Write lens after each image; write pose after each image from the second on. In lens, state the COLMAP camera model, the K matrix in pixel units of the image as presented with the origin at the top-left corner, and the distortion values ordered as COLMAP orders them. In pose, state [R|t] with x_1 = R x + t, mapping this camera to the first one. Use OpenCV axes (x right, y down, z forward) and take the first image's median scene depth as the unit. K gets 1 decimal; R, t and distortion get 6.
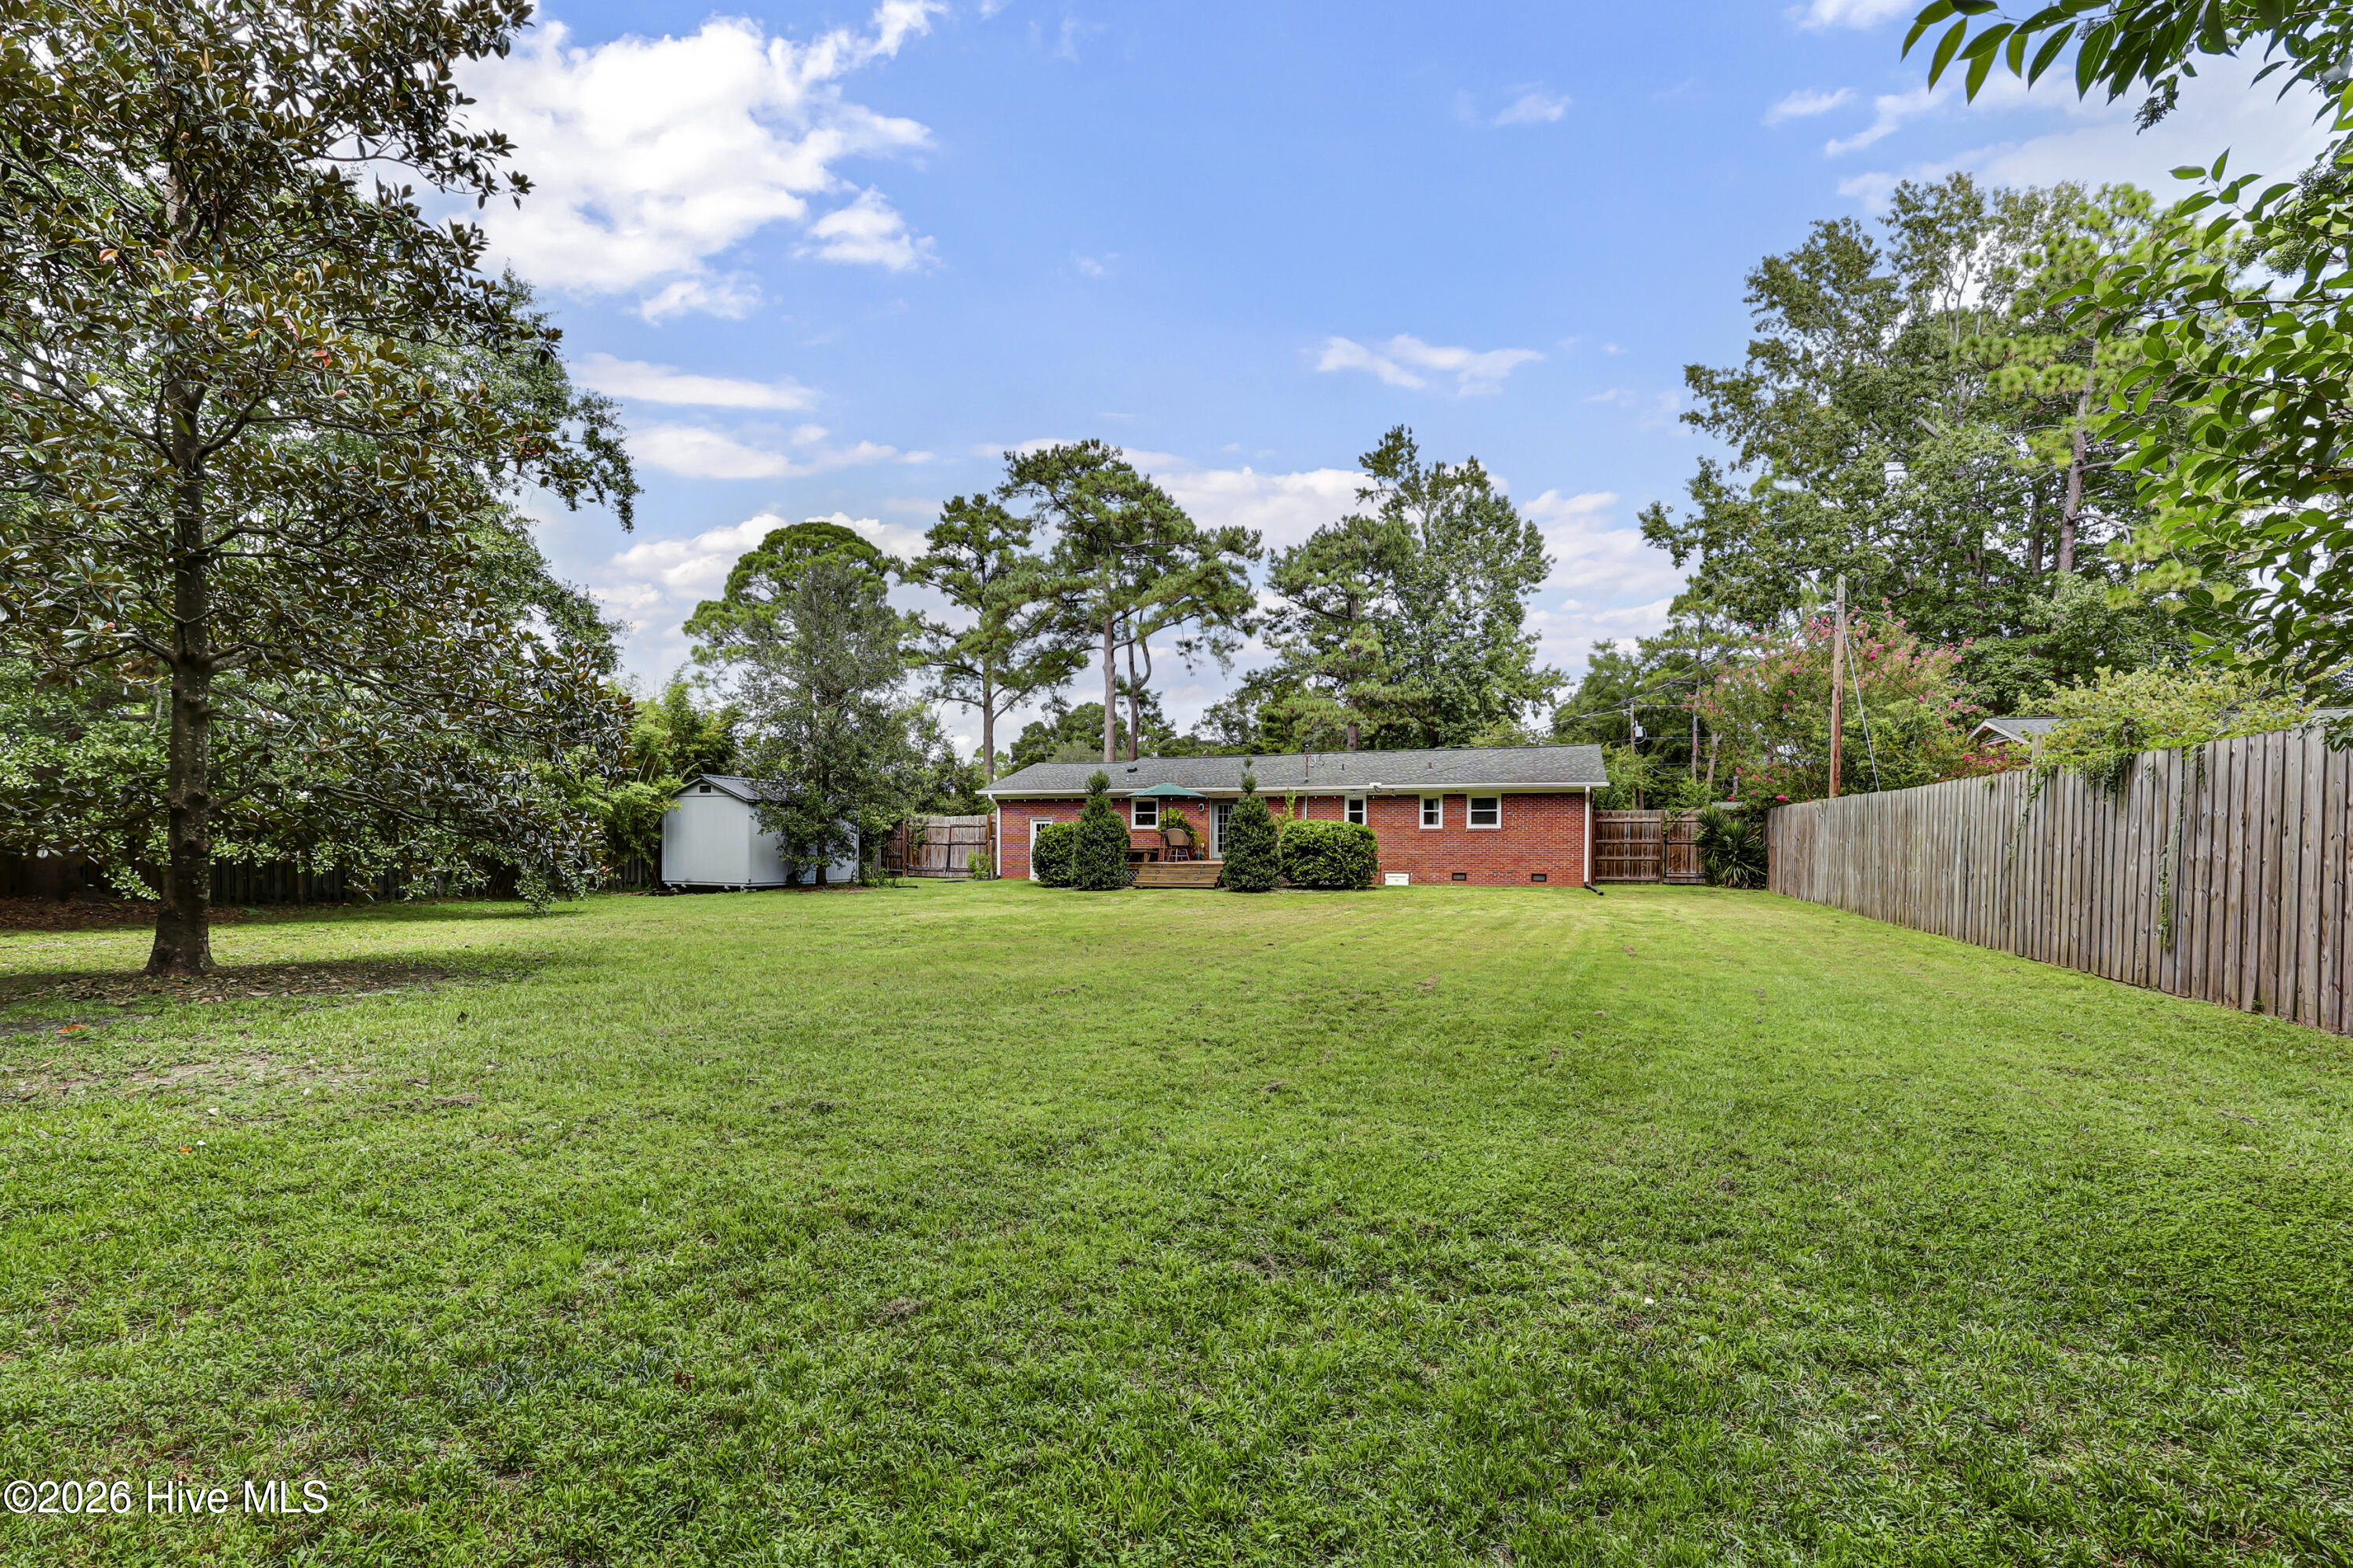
lens RADIAL K [[977.2, 0, 1176.5], [0, 977.2, 784.0], [0, 0, 1]] dist [-0.000914, -0.000184]
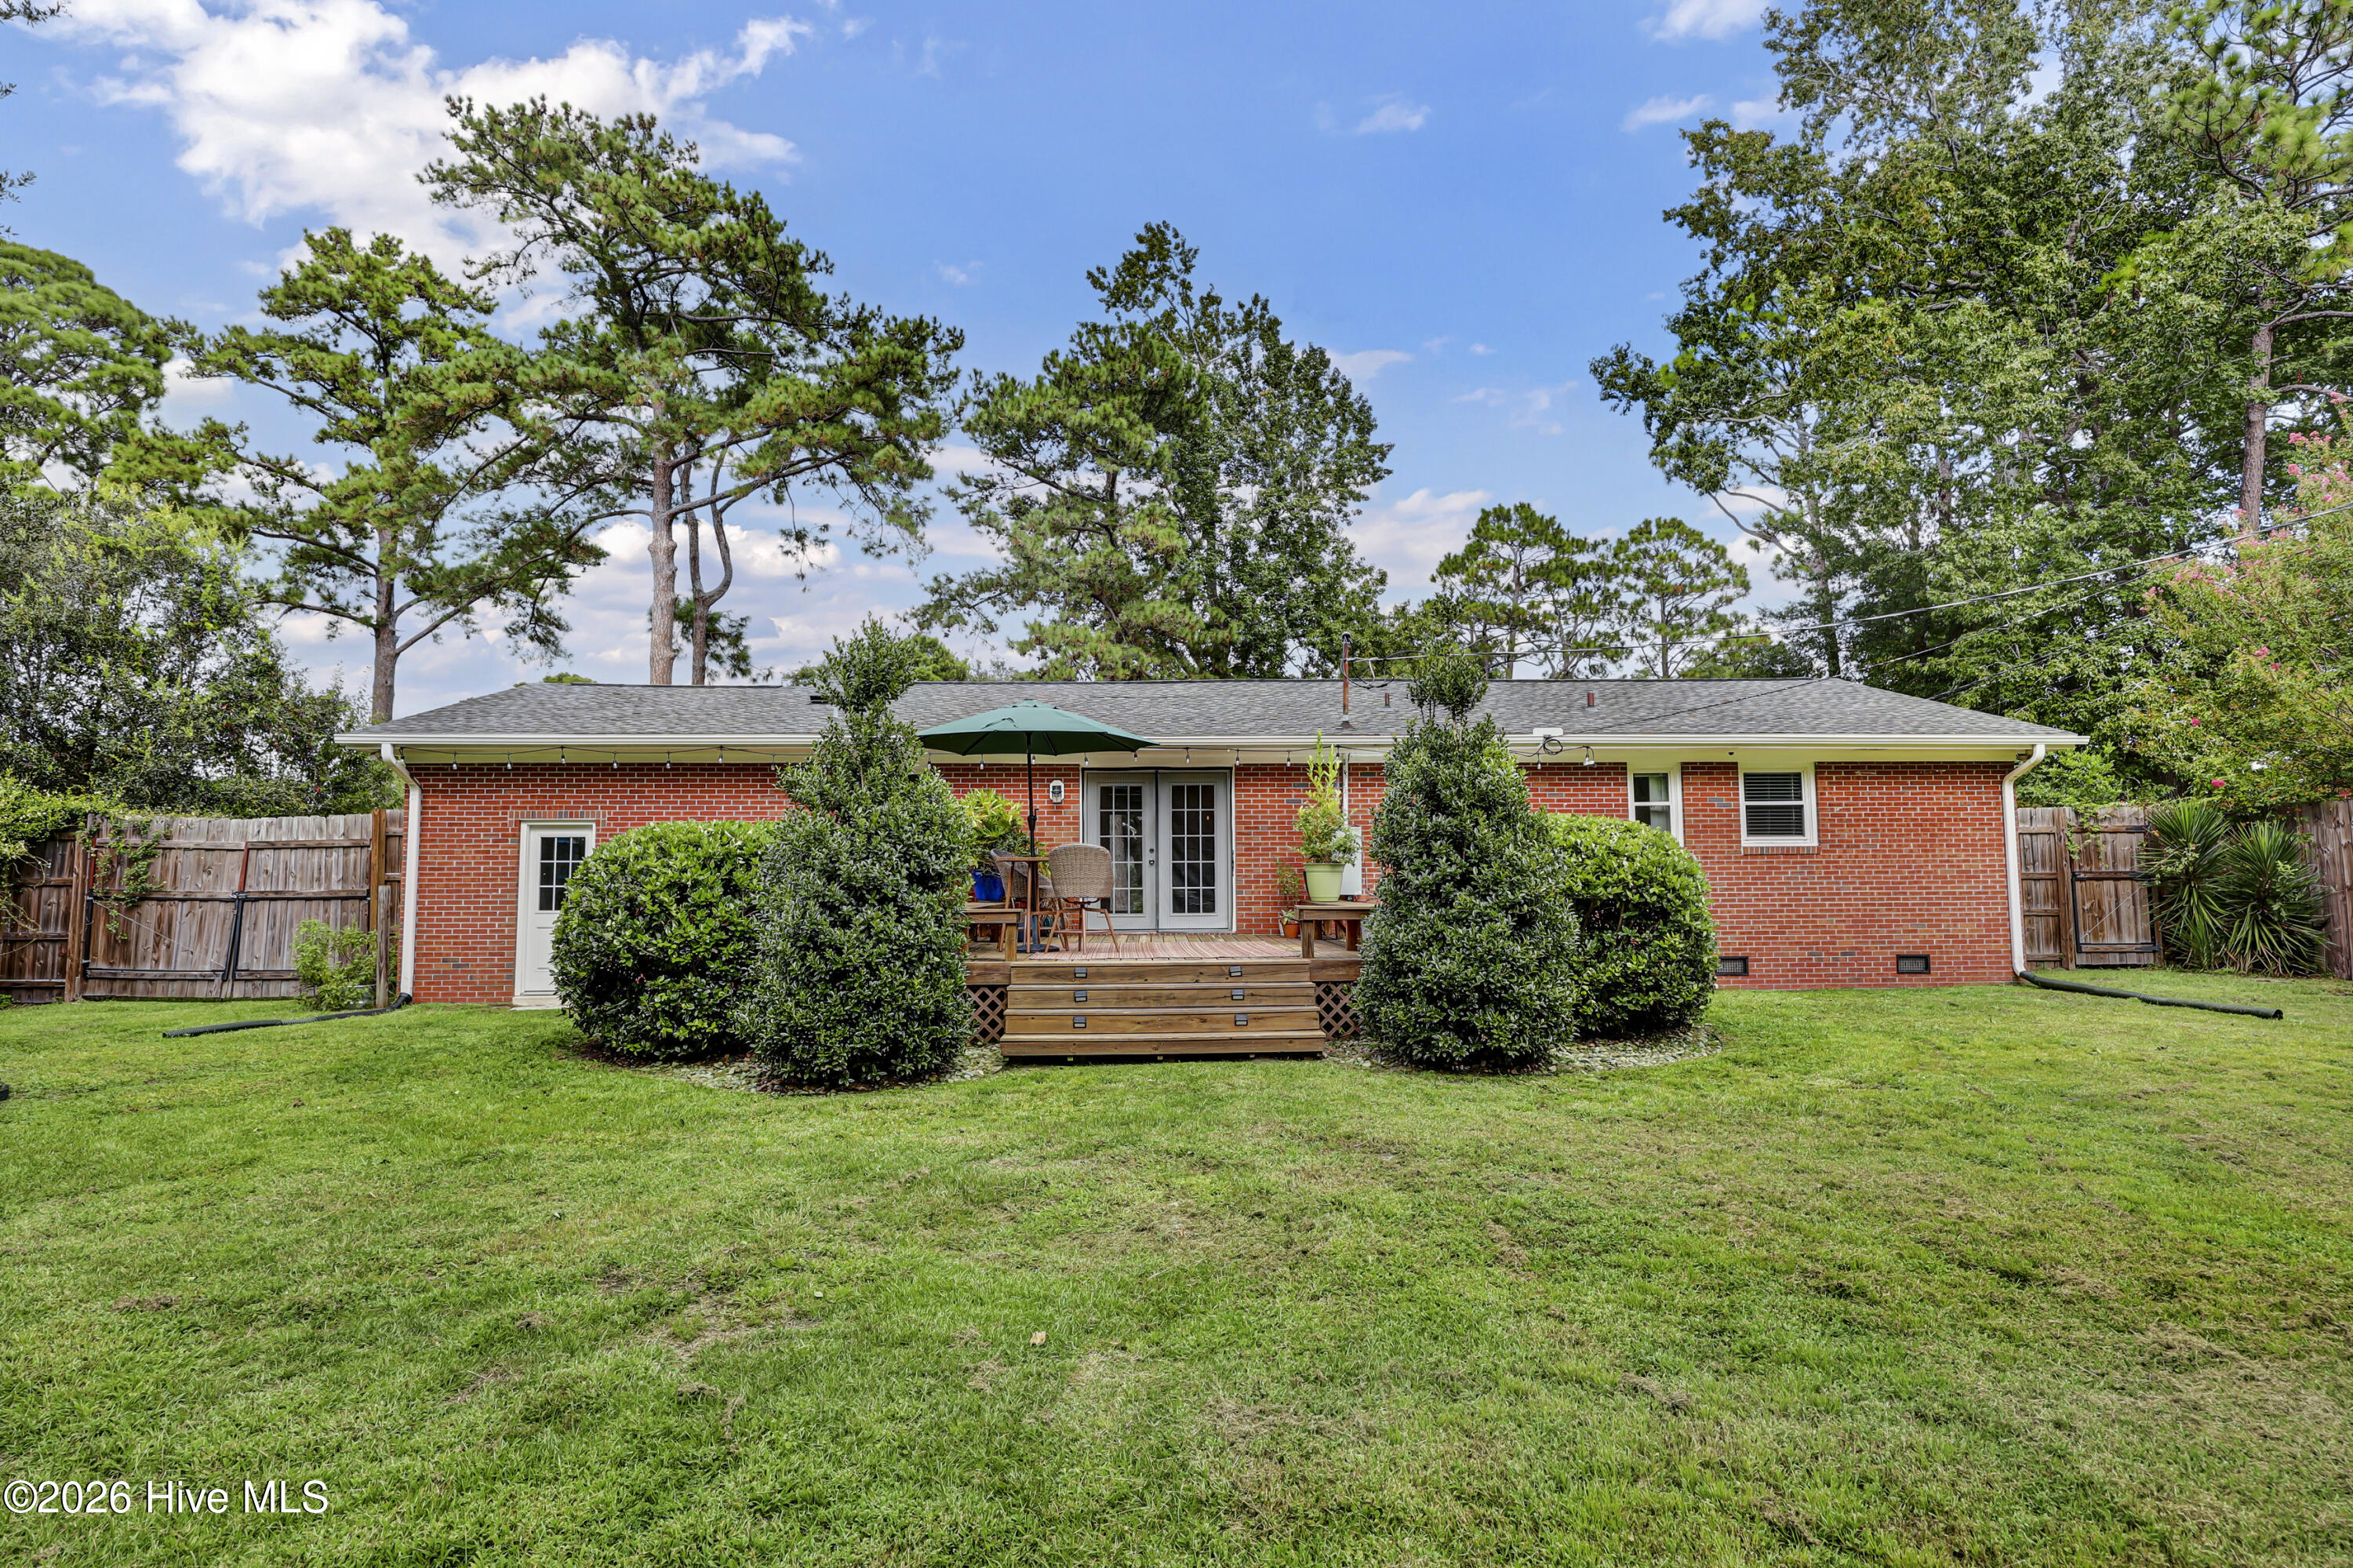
lens RADIAL K [[1270.4, 0, 1176.8], [0, 1270.4, 746.1], [0, 0, 1]] dist [0.001933, 0.000255]
pose [[0.932377, 0.030970, 0.360159, -0.048778], [-0.013036, 0.998556, -0.052118, 0.014775], [-0.361253, 0.043899, 0.931434, 0.254504]]
